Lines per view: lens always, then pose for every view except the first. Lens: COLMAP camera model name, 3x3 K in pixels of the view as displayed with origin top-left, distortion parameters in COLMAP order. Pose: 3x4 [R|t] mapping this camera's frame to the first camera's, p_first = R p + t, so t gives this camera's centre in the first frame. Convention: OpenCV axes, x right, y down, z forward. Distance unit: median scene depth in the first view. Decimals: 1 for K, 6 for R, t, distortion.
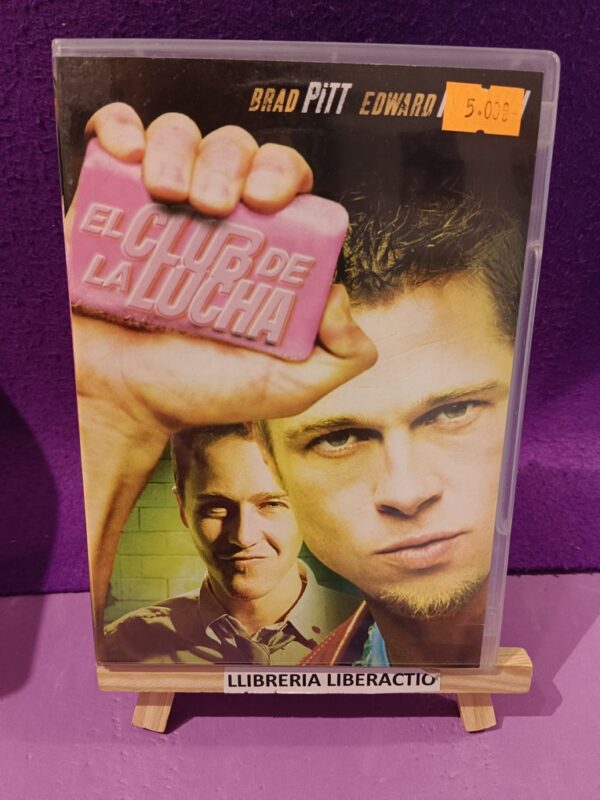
lens RADIAL K [[605.3, 0, 304.8], [0, 605.3, 393.5], [0, 0, 1]] dist [-0.007614, -0.056928]
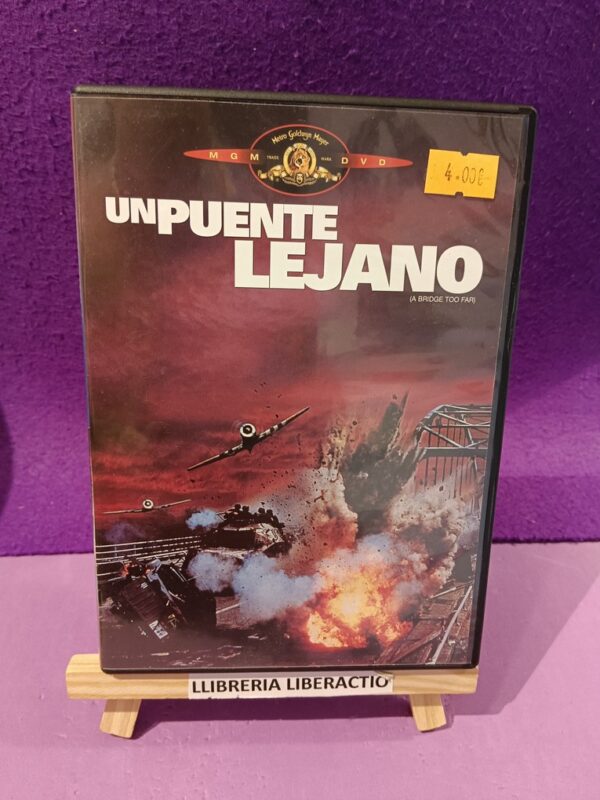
lens RADIAL K [[612.5, 0, 301.0], [0, 612.5, 415.6], [0, 0, 1]] dist [-0.001102, -0.074516]
pose [[0.999766, 0.016753, 0.013709, 0.007666], [-0.017470, 0.998387, 0.054018, 0.020439], [-0.012782, -0.054245, 0.998446, -0.140996]]
